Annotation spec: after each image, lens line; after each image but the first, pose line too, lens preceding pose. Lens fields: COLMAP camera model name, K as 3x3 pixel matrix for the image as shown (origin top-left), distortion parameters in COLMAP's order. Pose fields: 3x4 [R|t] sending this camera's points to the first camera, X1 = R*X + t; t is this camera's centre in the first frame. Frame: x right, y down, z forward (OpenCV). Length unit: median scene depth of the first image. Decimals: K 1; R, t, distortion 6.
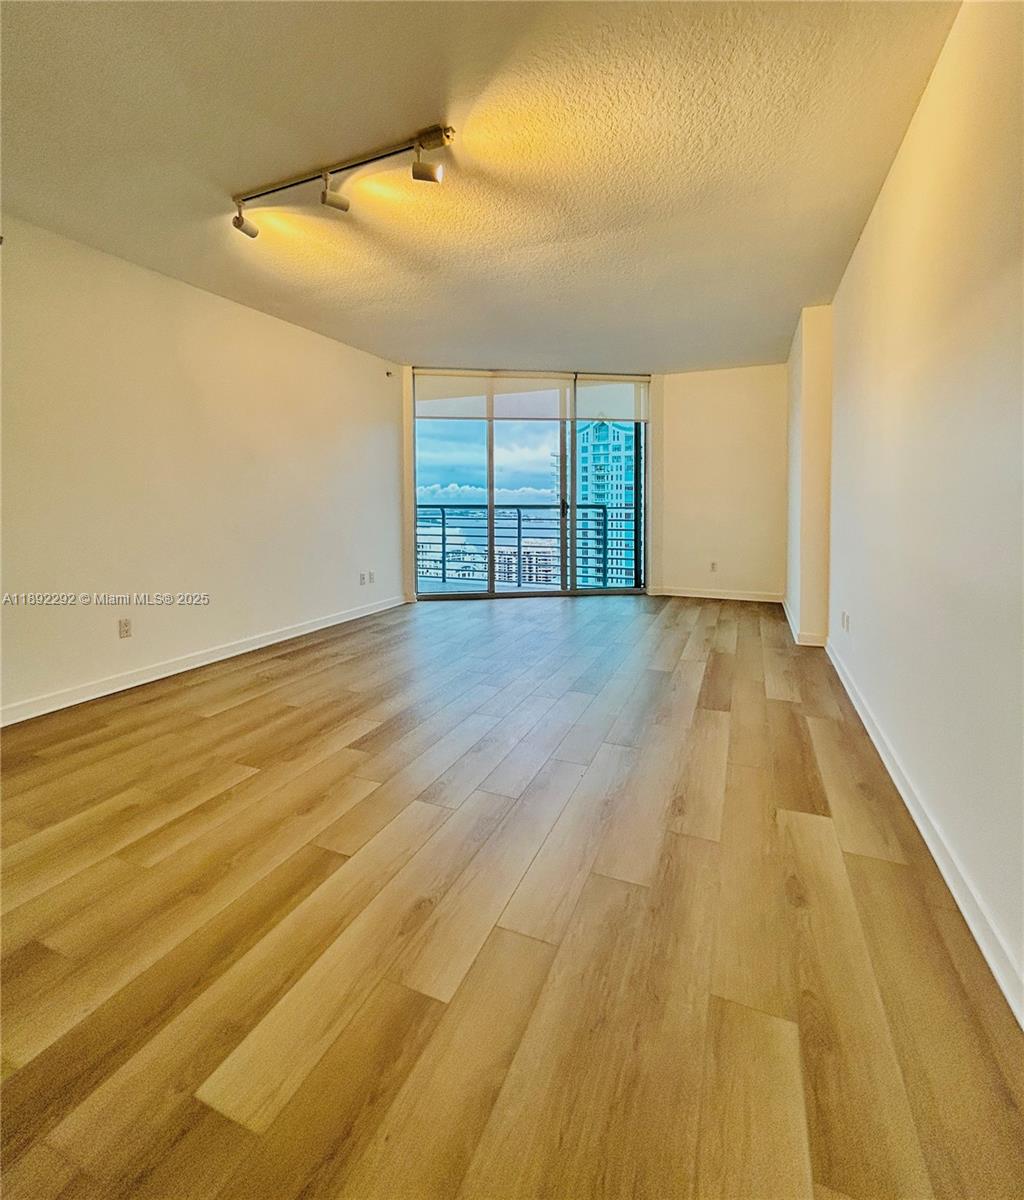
lens RADIAL K [[556.3, 0, 506.9], [0, 556.3, 521.8], [0, 0, 1]] dist [0.004027, 0.002172]
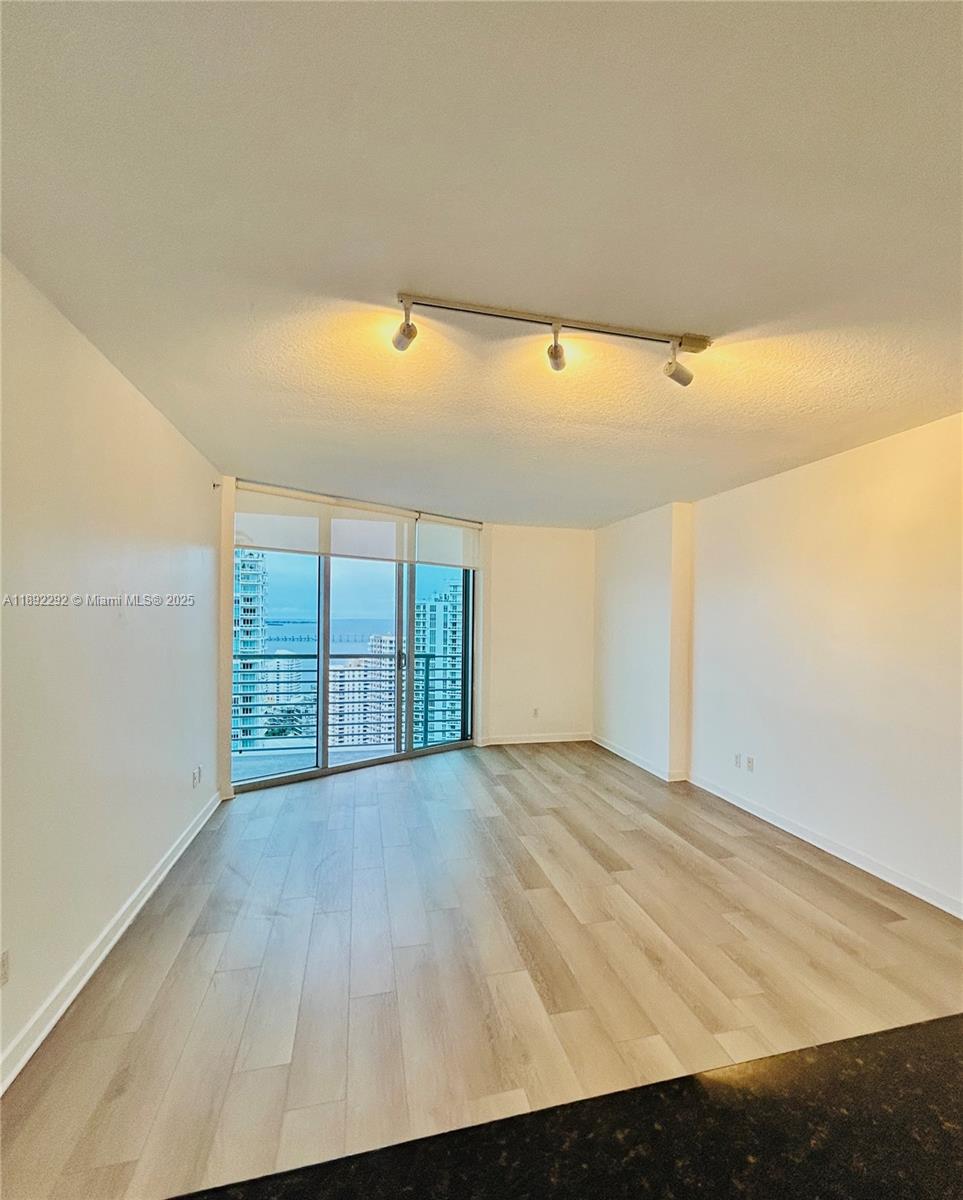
lens RADIAL K [[598.9, 0, 536.4], [0, 598.9, 620.7], [0, 0, 1]] dist [-0.001426, -0.000895]
pose [[0.772236, 0.013538, 0.635192, -0.439988], [0.007387, 0.999514, -0.030283, -0.073485], [-0.635293, 0.028078, 0.771761, 0.162521]]
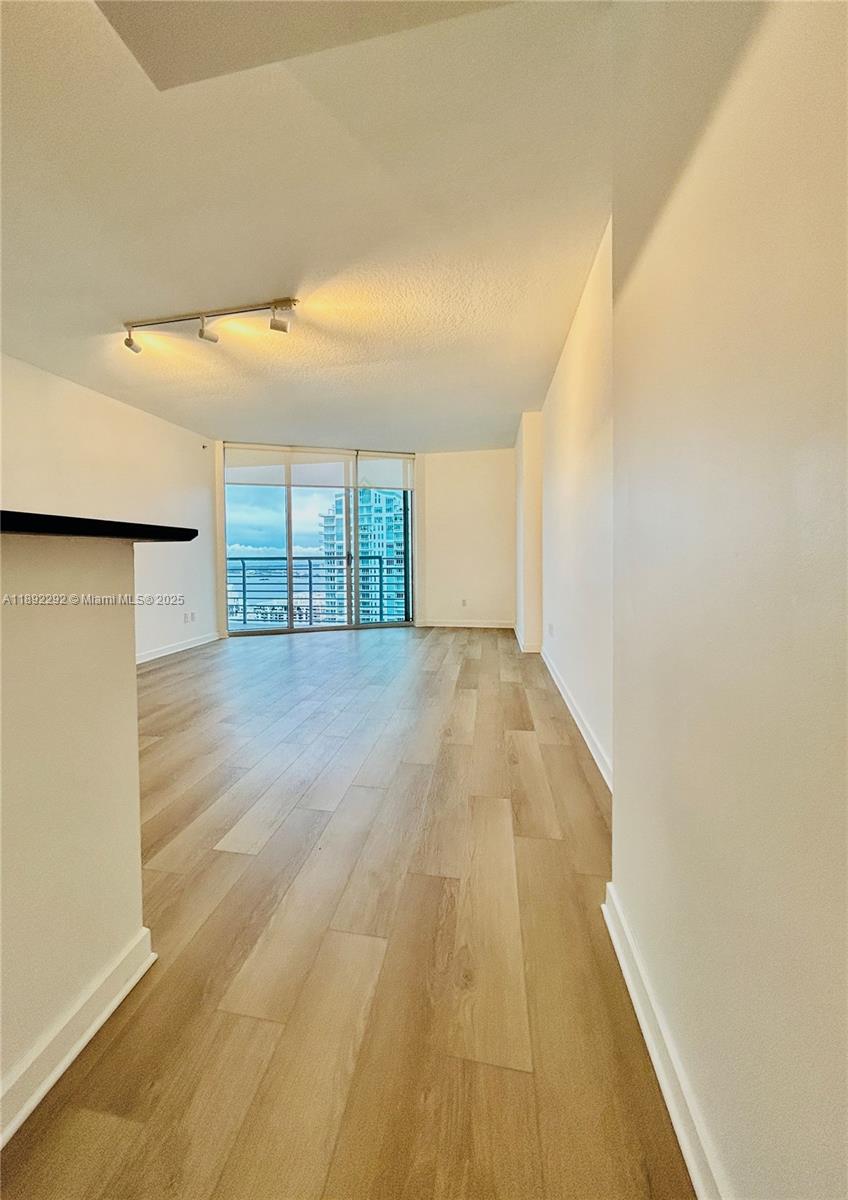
lens RADIAL K [[515.0, 0, 368.8], [0, 515.0, 575.8], [0, 0, 1]] dist [0.011871, 0.000007]
pose [[0.984443, -0.013472, 0.175187, -0.071305], [0.014050, 0.999899, -0.002060, 0.022129], [-0.175141, 0.004489, 0.984533, -0.179058]]
